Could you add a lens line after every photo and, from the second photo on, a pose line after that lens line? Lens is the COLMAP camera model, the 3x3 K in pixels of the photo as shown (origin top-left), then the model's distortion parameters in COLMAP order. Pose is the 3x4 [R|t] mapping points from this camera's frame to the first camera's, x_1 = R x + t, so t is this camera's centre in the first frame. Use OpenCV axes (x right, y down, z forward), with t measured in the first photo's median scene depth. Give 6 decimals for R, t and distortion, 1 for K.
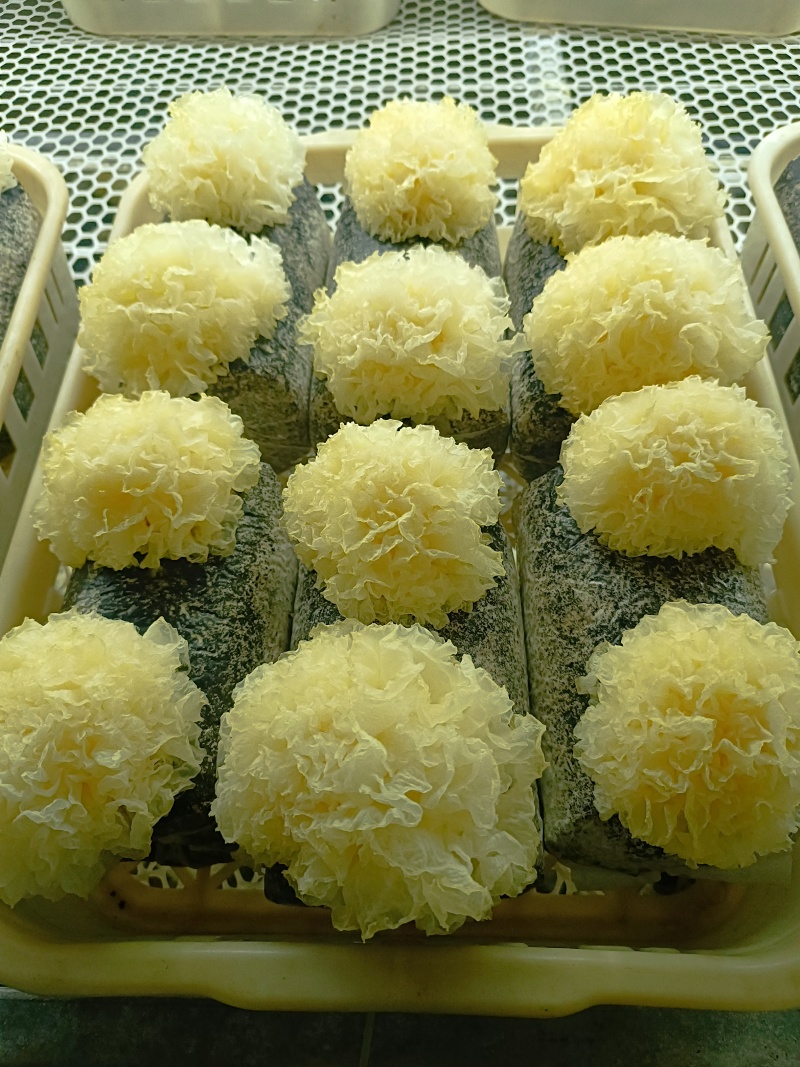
lens RADIAL K [[730.0, 0, 444.5], [0, 730.0, 535.4], [0, 0, 1]] dist [-0.022746, 0.001322]
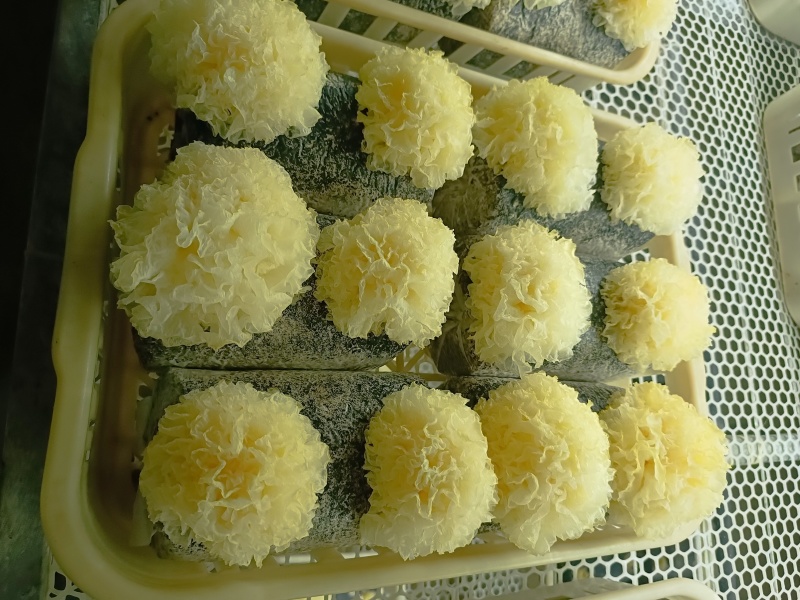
lens RADIAL K [[568.7, 0, 388.9], [0, 568.7, 338.9], [0, 0, 1]] dist [-0.005014, -0.008778]
pose [[0.008198, 0.984514, -0.175115, 0.259195], [-0.997820, 0.019522, 0.063041, -0.085655], [0.065483, 0.174216, 0.982528, -0.094661]]
